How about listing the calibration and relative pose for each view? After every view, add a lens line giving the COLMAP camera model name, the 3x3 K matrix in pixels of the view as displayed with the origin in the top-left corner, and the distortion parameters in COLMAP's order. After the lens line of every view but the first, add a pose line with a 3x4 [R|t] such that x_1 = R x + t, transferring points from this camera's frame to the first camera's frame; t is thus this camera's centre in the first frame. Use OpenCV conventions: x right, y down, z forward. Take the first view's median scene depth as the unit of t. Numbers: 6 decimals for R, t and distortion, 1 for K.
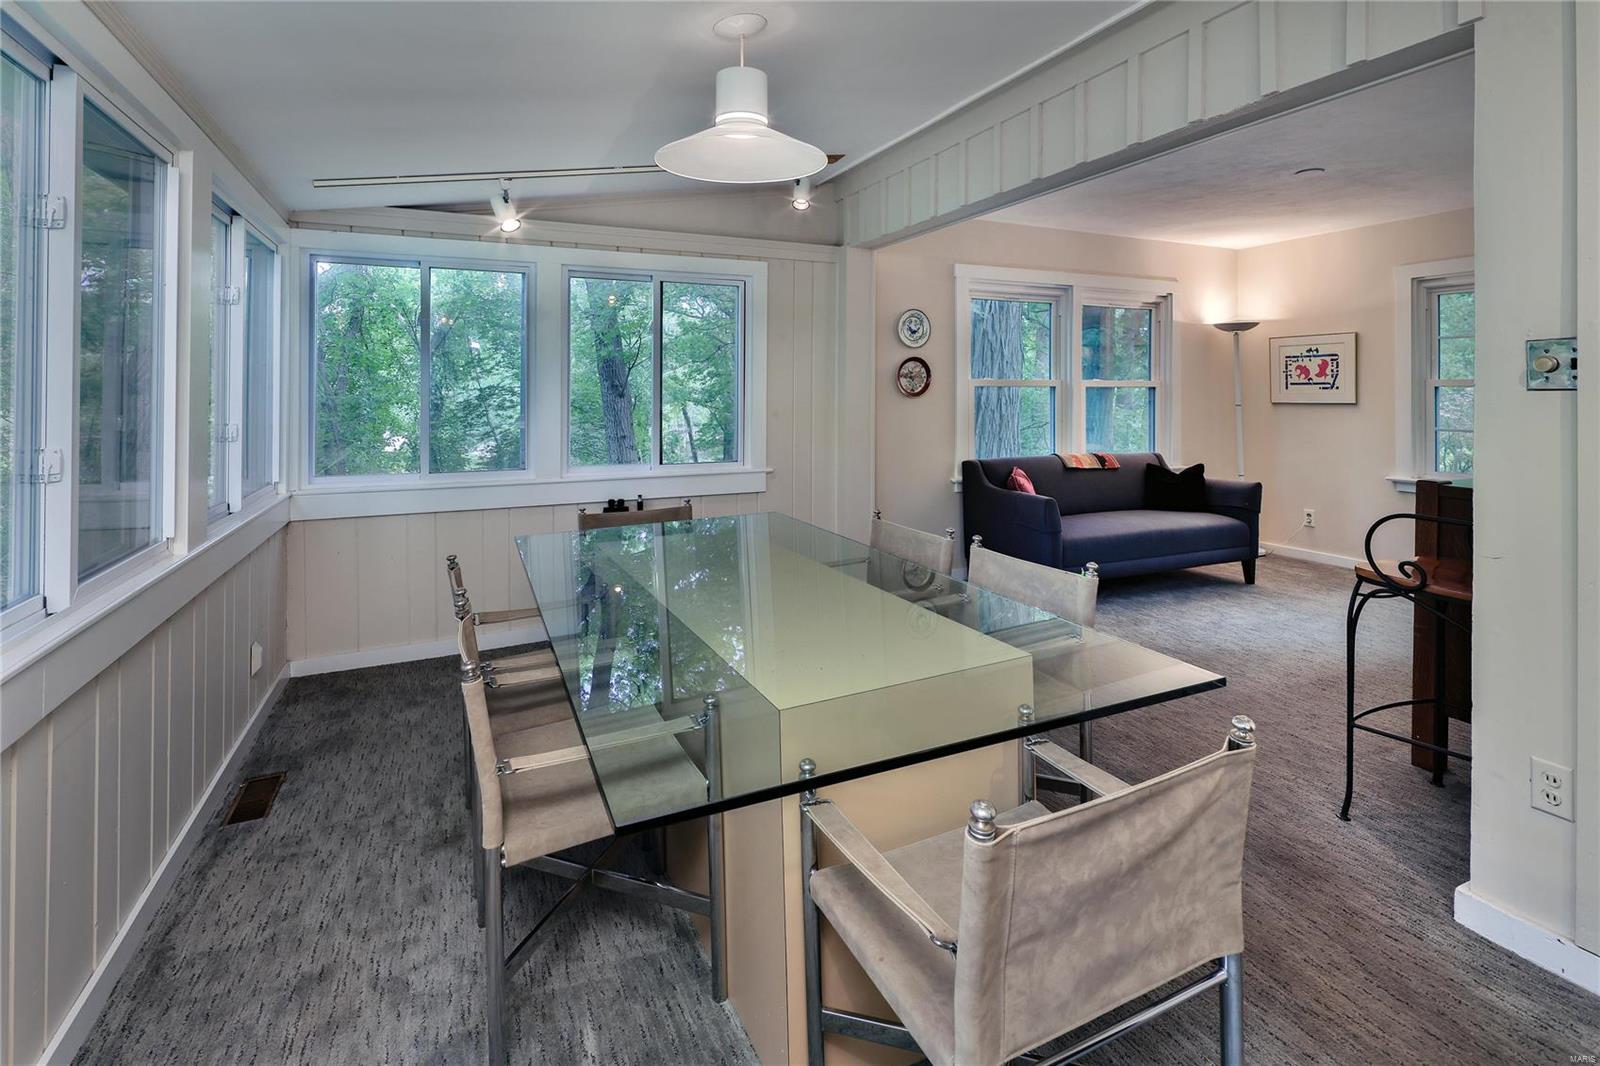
lens RADIAL K [[776.2, 0, 792.8], [0, 776.2, 396.2], [0, 0, 1]] dist [0.003475, 0.000041]
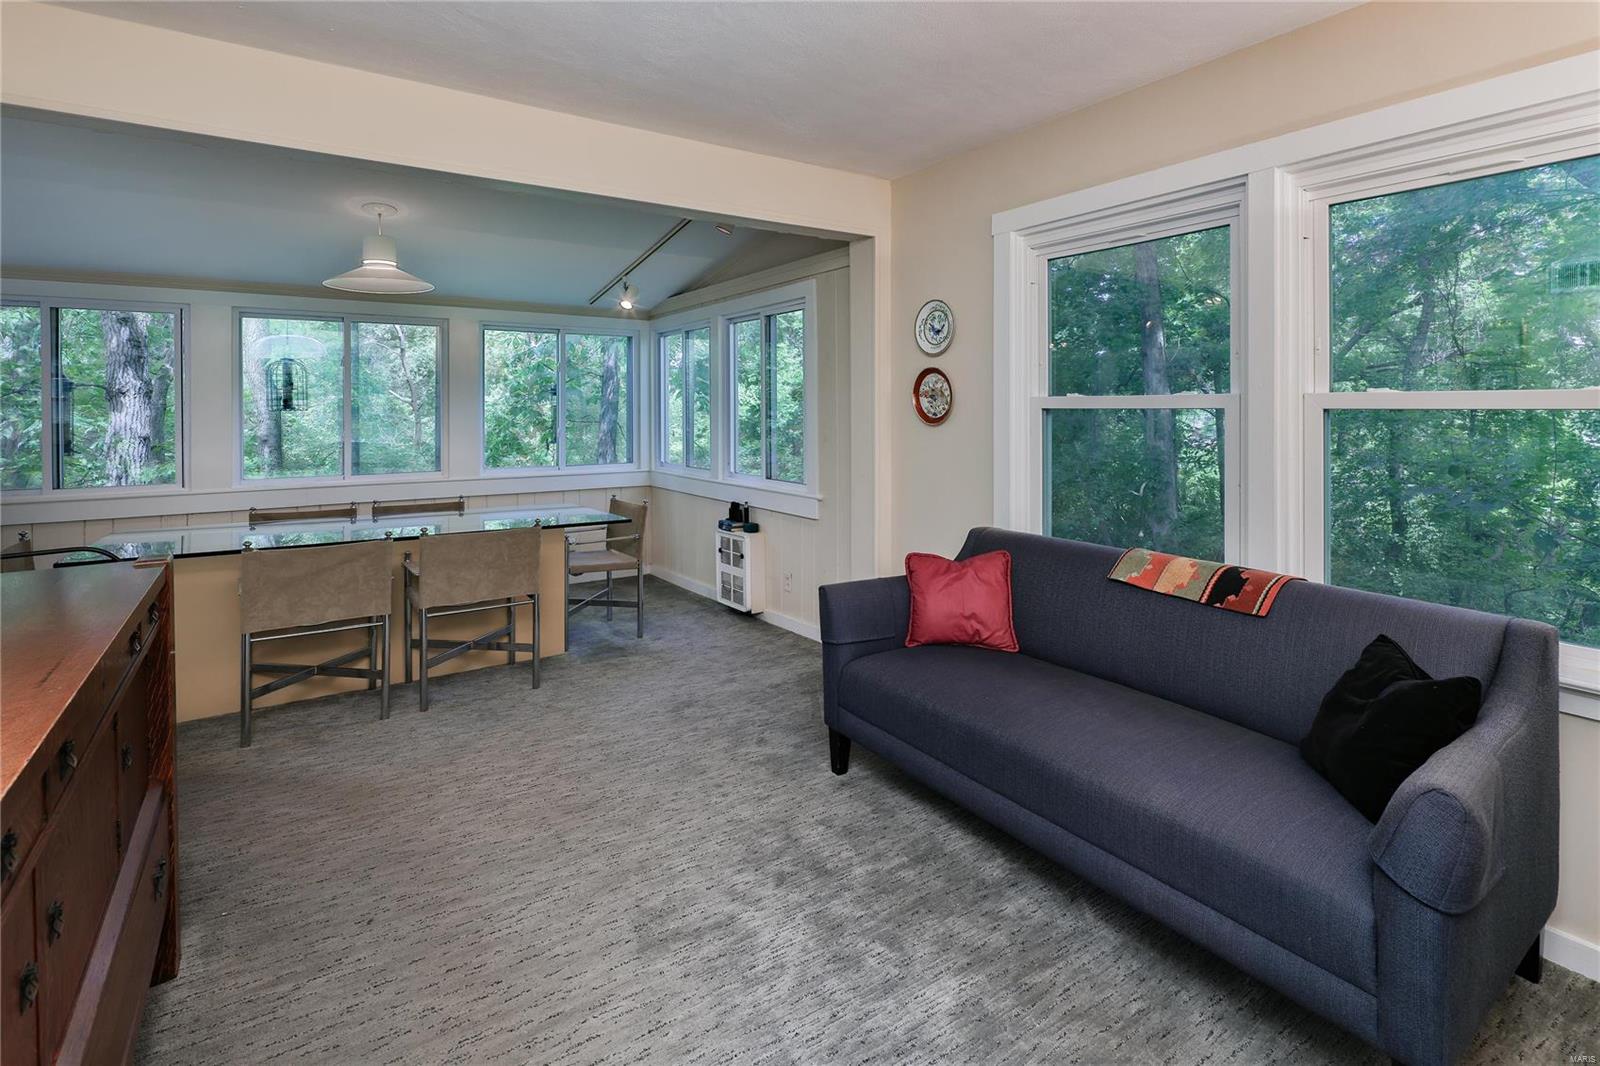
lens RADIAL K [[776.2, 0, 792.8], [0, 776.2, 396.2], [0, 0, 1]] dist [0.003475, 0.000041]
pose [[0.154644, -0.013890, -0.987873, 0.959911], [-0.006482, 0.999865, -0.015073, -0.014633], [0.987949, 0.008735, 0.154533, 0.877618]]
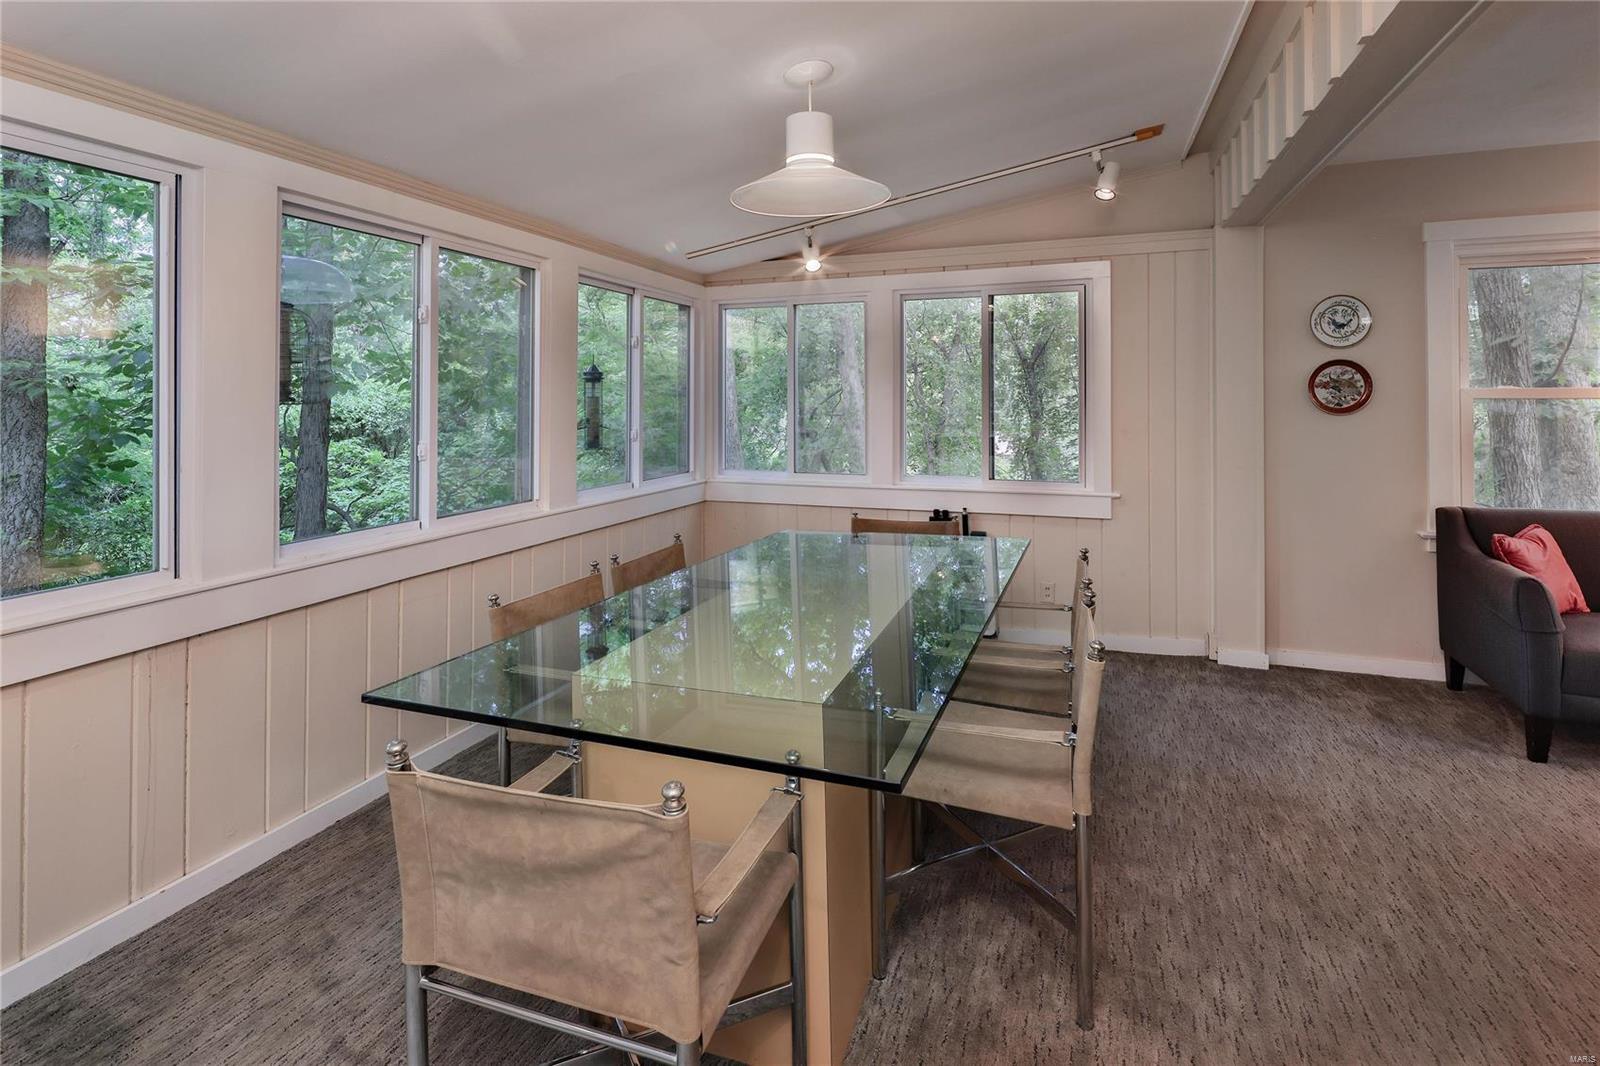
lens RADIAL K [[776.2, 0, 792.8], [0, 776.2, 396.2], [0, 0, 1]] dist [0.003475, 0.000041]
pose [[0.700734, -0.005636, -0.713400, 0.366863], [-0.001187, 0.999958, -0.009066, -0.009491], [0.713421, 0.007200, 0.700698, 0.125075]]
